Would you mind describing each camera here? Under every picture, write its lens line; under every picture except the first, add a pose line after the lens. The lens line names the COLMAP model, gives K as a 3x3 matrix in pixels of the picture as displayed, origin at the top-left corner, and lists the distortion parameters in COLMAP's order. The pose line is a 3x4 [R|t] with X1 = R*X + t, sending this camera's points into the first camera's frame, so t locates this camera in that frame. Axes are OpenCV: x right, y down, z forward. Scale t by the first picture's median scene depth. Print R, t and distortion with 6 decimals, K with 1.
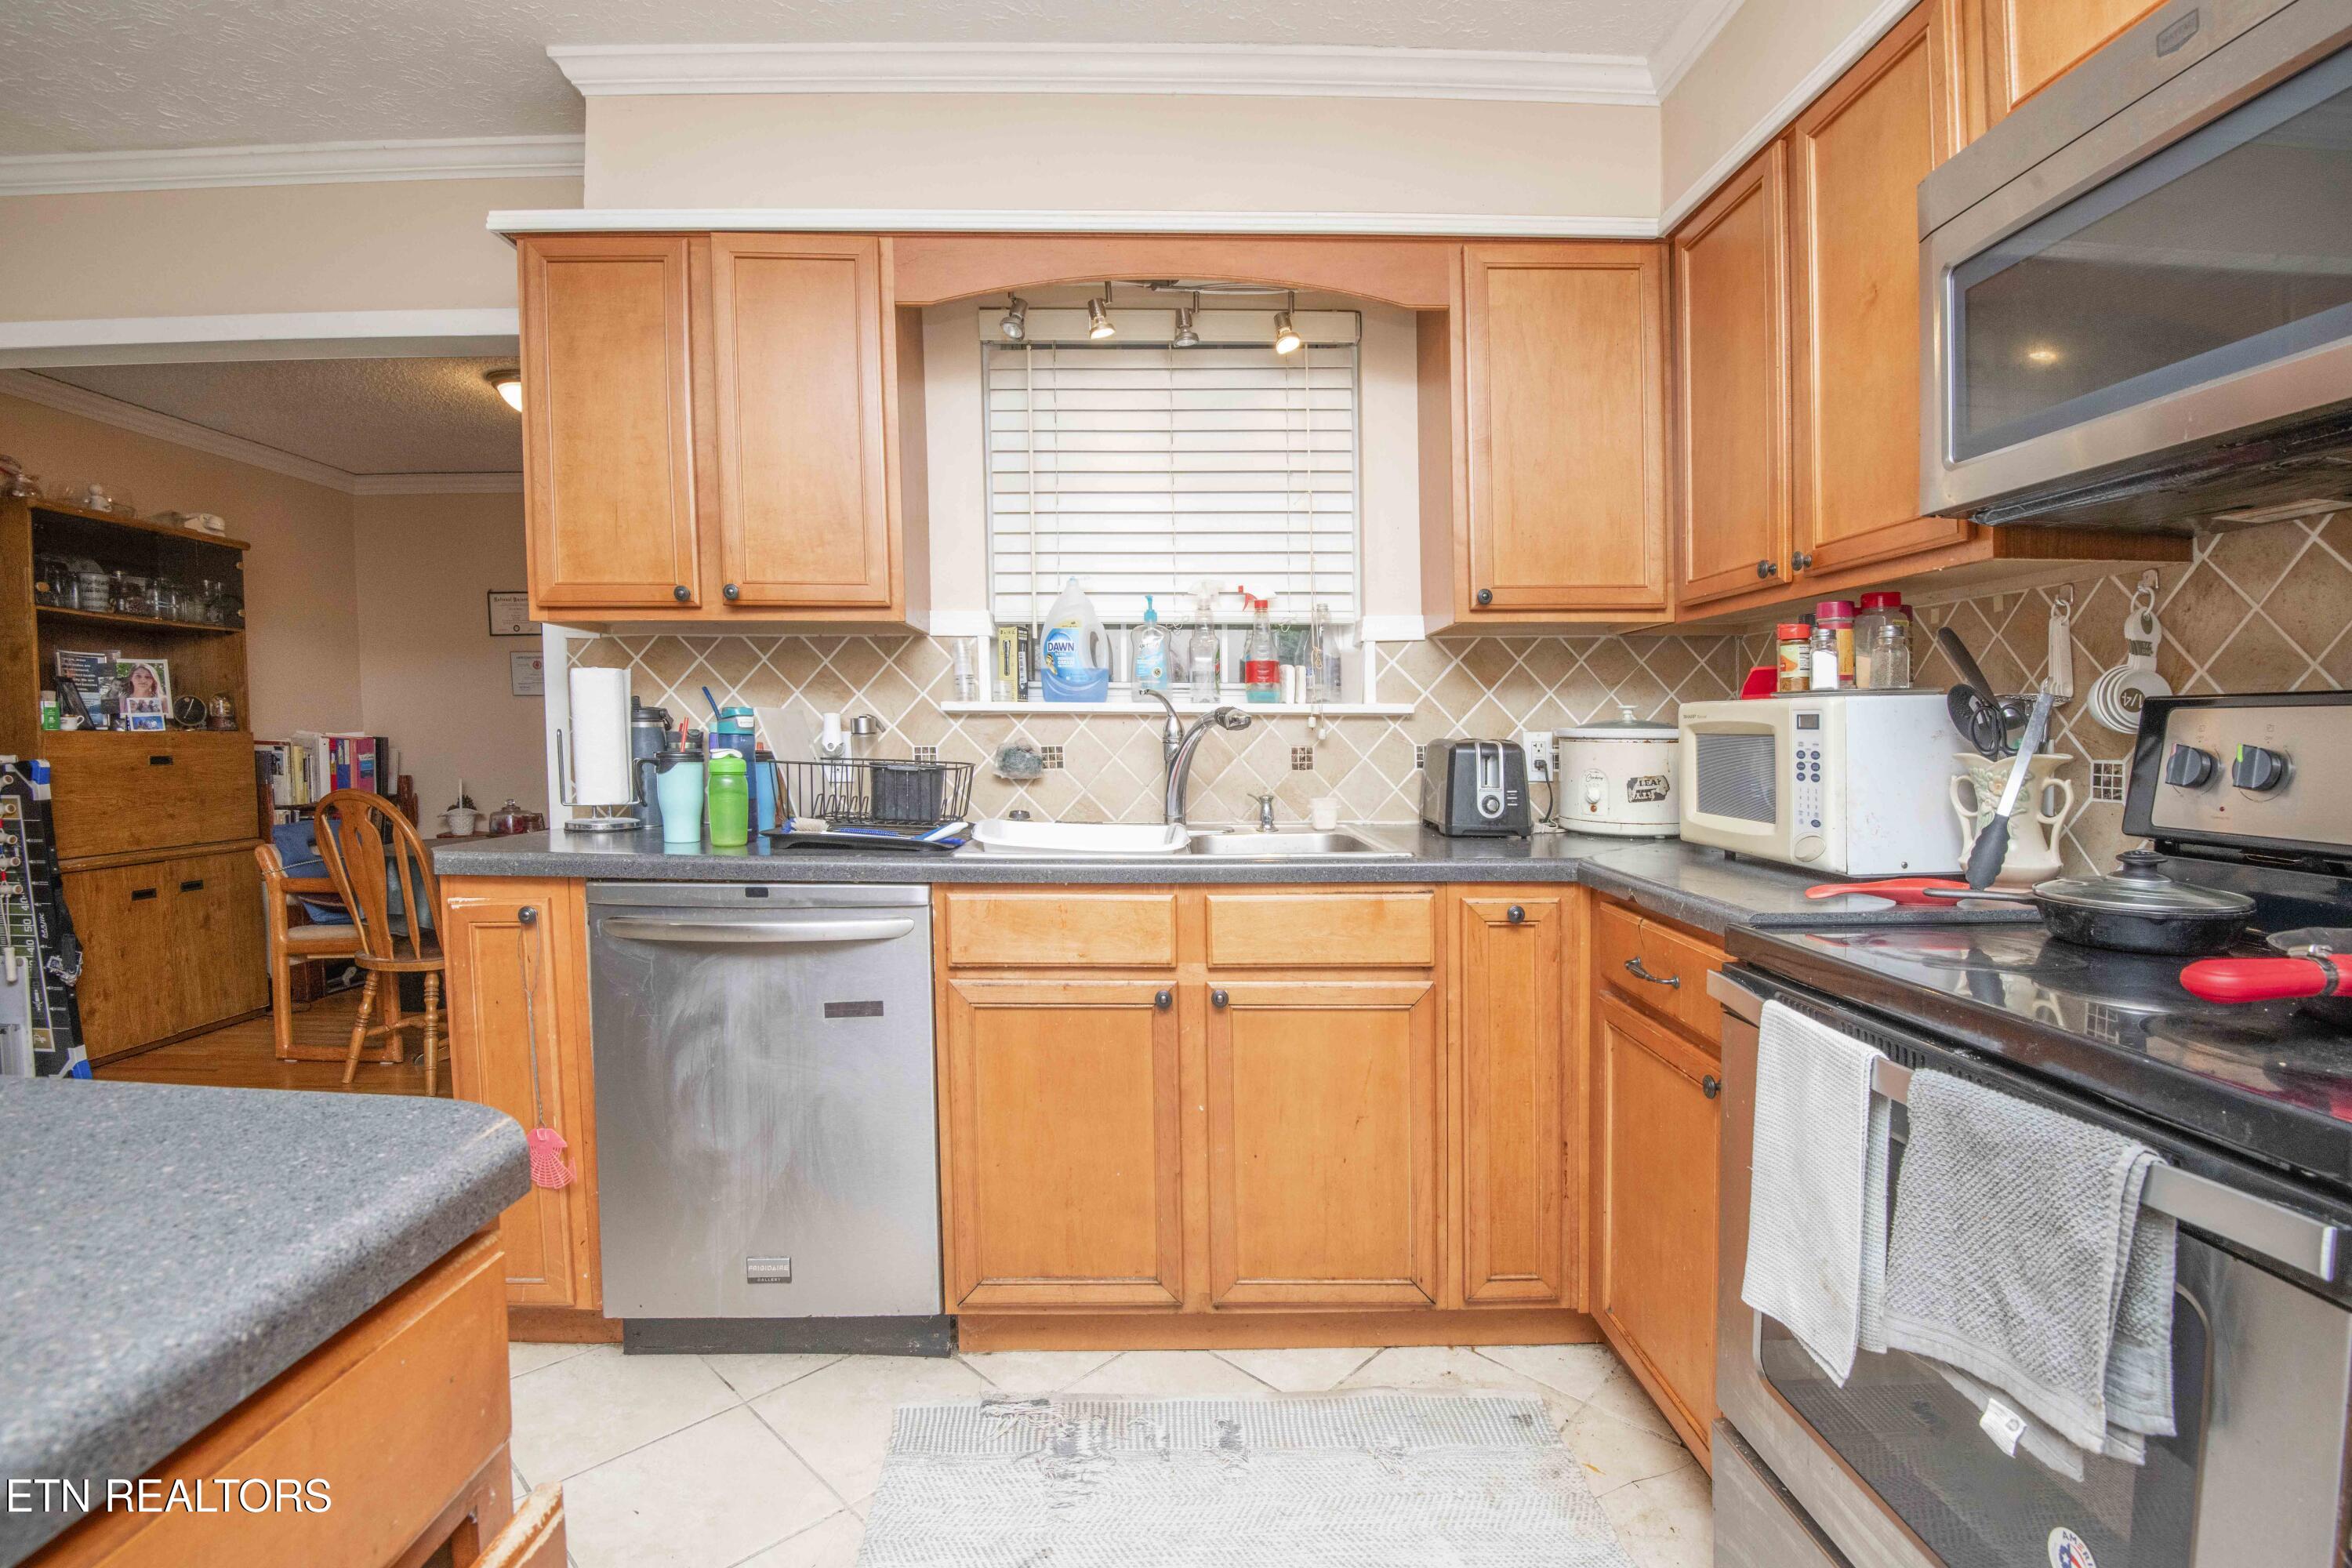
lens RADIAL K [[1087.4, 0, 1179.5], [0, 1087.4, 783.6], [0, 0, 1]] dist [-0.030485, -0.007980]
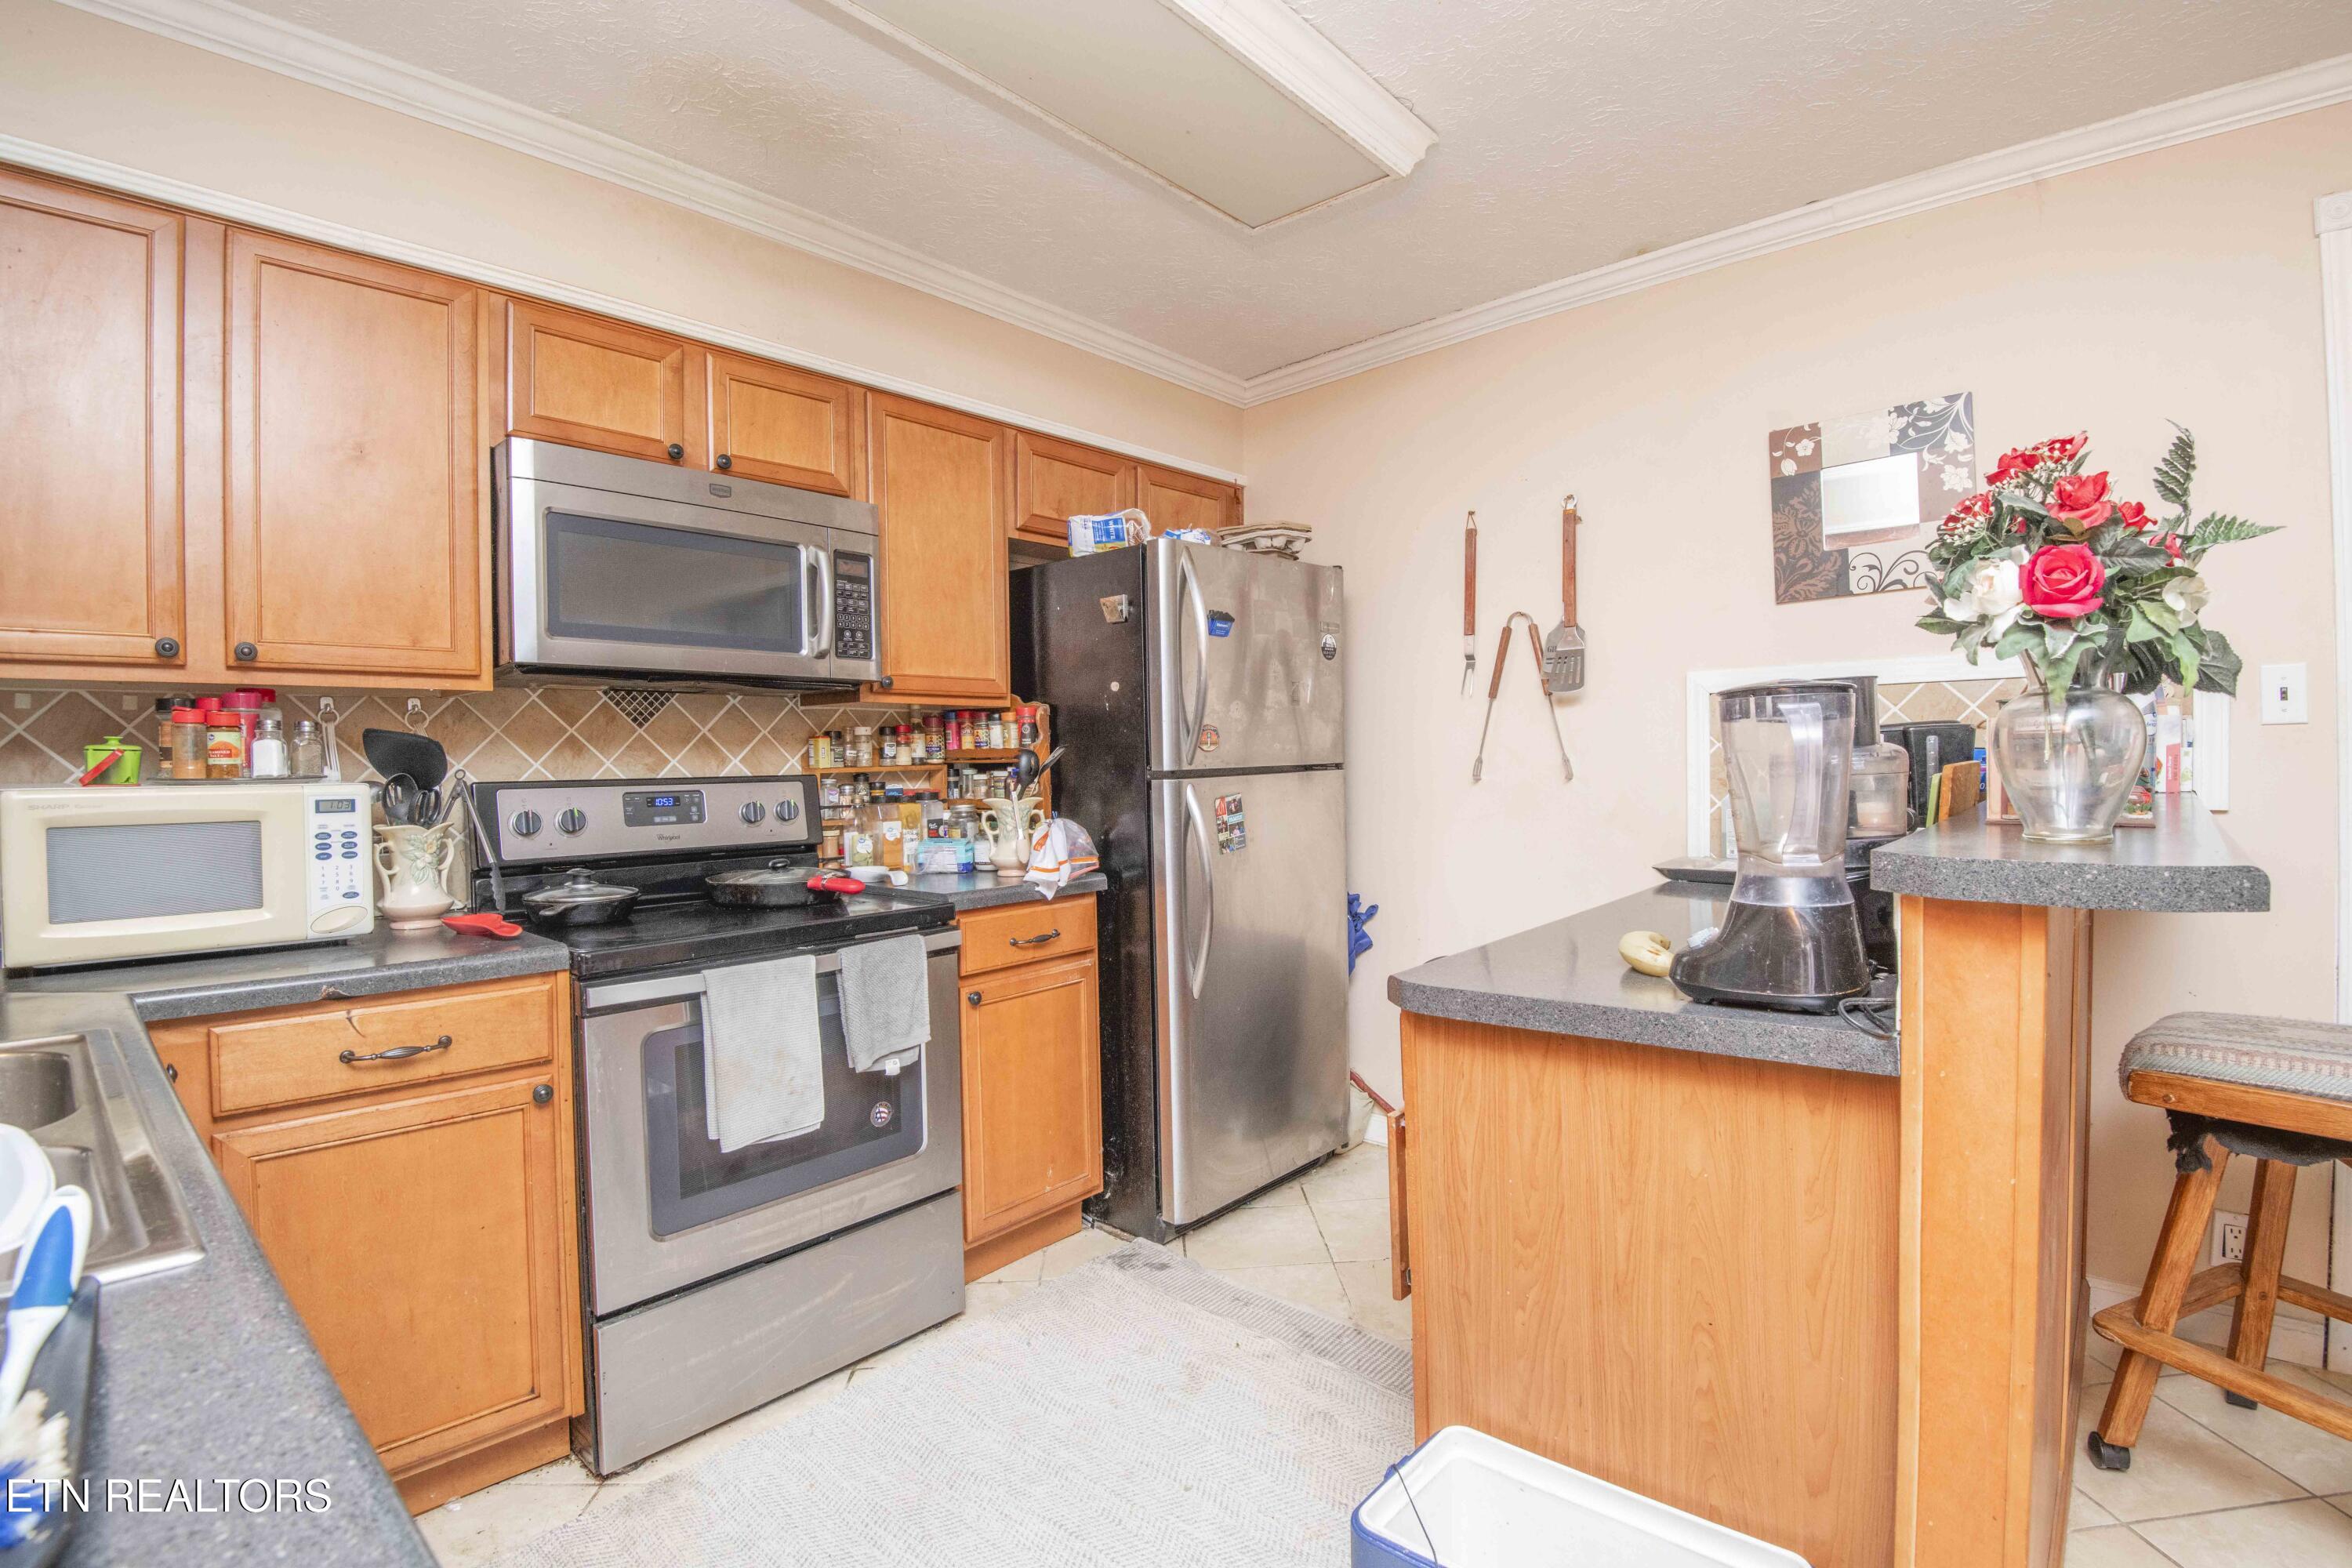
lens RADIAL K [[1087.4, 0, 1173.8], [0, 1087.4, 782.7], [0, 0, 1]] dist [-0.030485, -0.007980]
pose [[-0.740299, 0.000483, 0.672277, -0.778341], [0.050849, 0.997175, 0.055278, -0.096496], [-0.670352, 0.075107, -0.738233, 1.213296]]
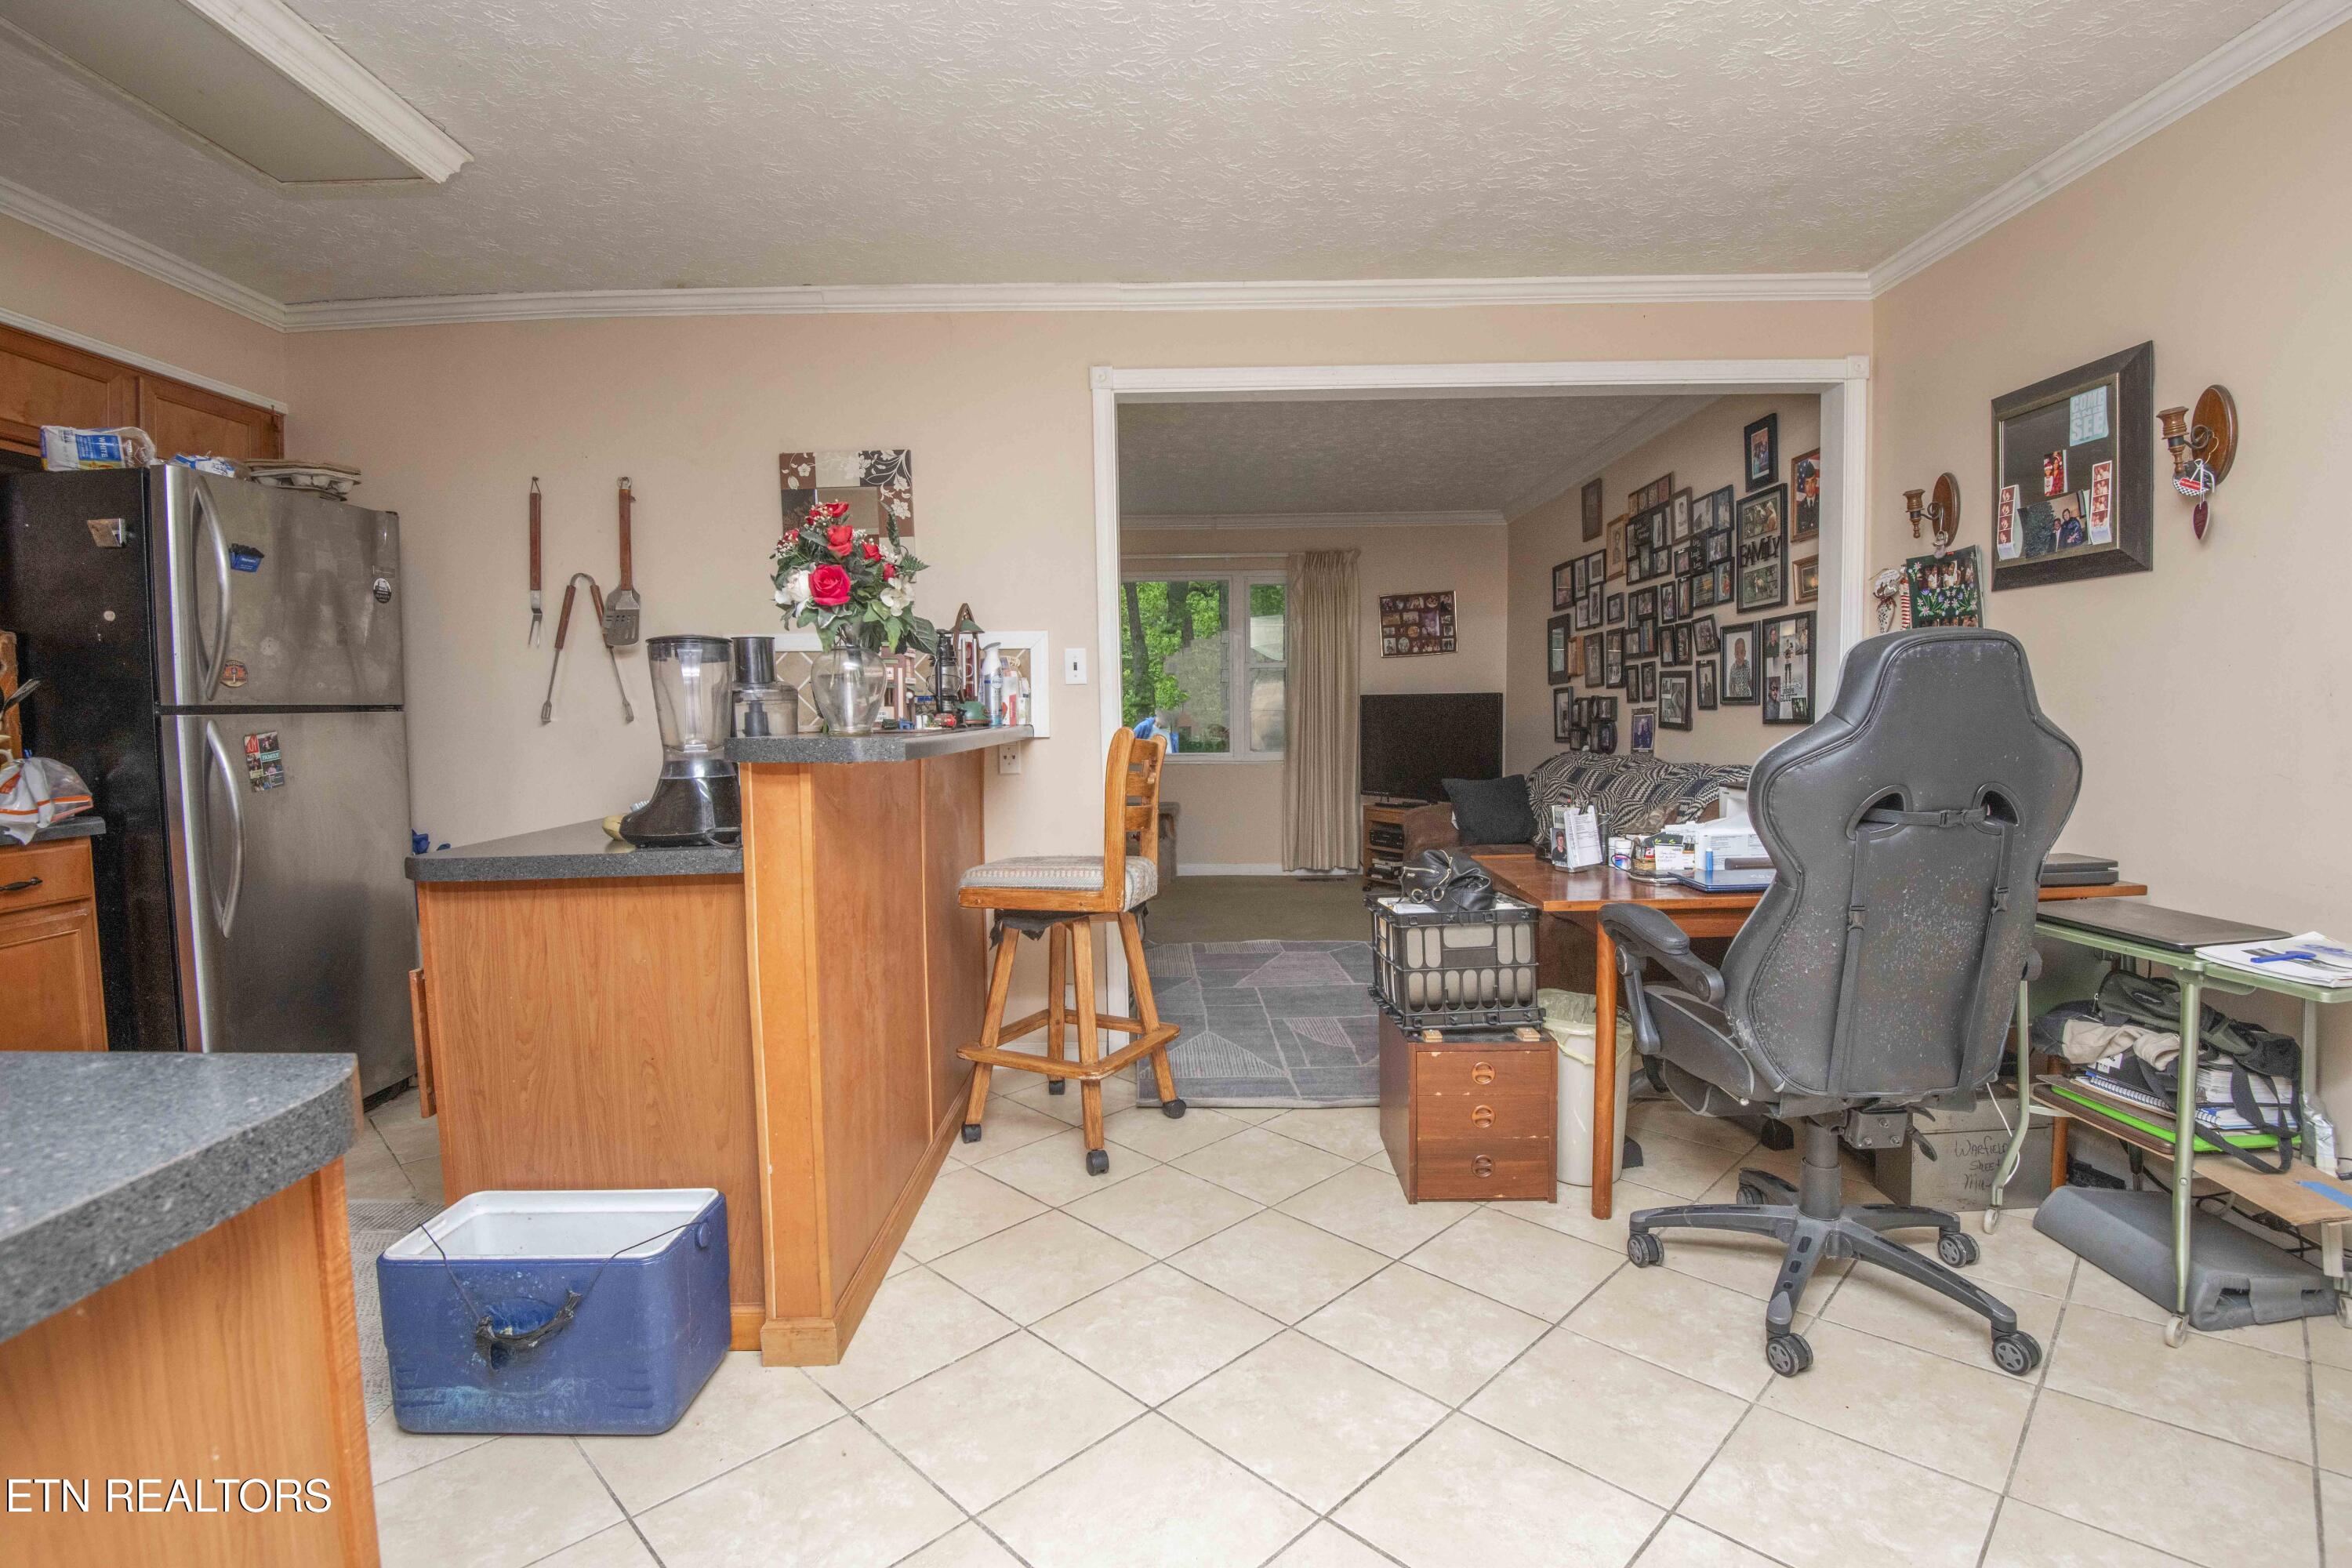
lens RADIAL K [[1087.4, 0, 1192.8], [0, 1087.4, 784.3], [0, 0, 1]] dist [-0.030485, -0.007980]
pose [[-0.999918, 0.009157, -0.008989, -1.128667], [0.008142, 0.994216, 0.107090, -0.063465], [0.009917, 0.107008, -0.994209, 1.555120]]
